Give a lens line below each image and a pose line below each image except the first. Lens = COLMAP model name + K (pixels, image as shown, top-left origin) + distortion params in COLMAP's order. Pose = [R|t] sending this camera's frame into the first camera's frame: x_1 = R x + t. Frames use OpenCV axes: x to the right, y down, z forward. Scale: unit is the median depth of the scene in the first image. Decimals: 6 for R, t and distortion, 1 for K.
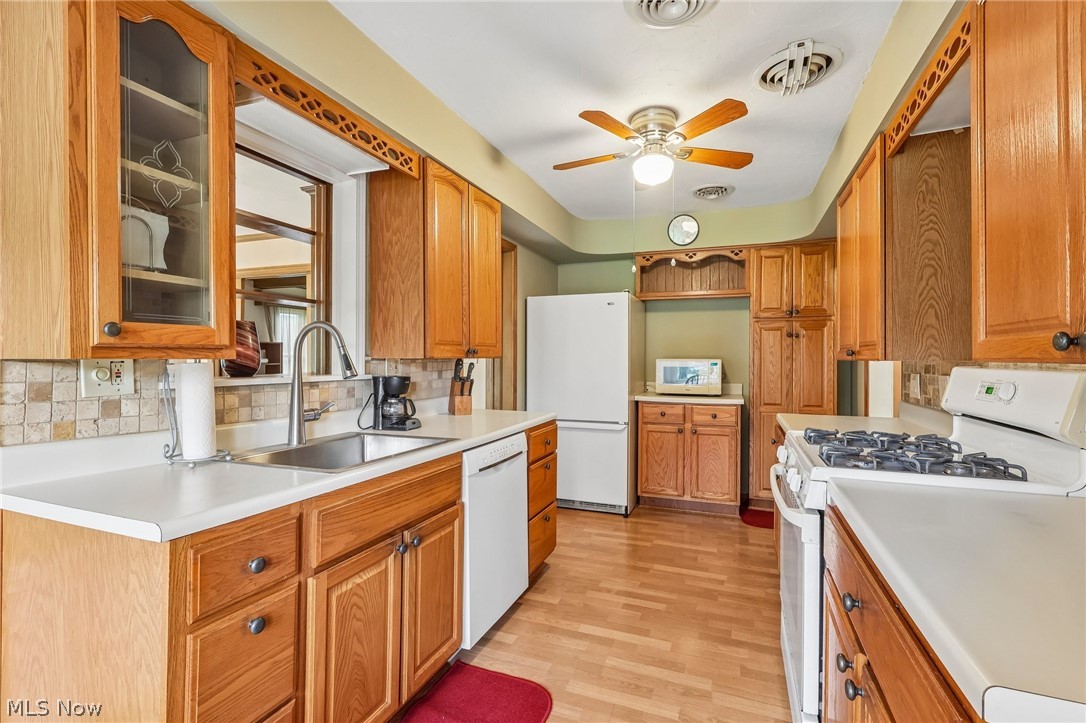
lens RADIAL K [[510.1, 0, 537.4], [0, 510.1, 358.1], [0, 0, 1]] dist [0.001596, 0.000300]
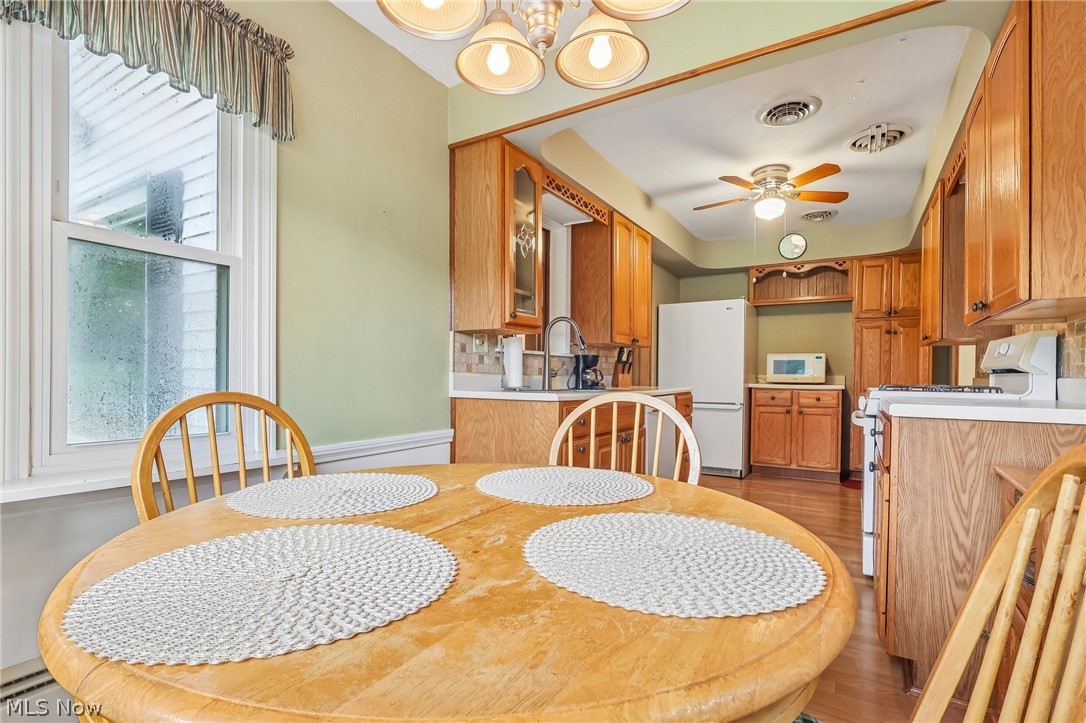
lens RADIAL K [[514.6, 0, 539.1], [0, 514.6, 380.3], [0, 0, 1]] dist [0.002896, 0.000385]
pose [[0.984641, 0.005578, -0.174499, -0.103246], [-0.003330, 0.999908, 0.013173, 0.059403], [0.174557, -0.012390, 0.984569, -0.355081]]
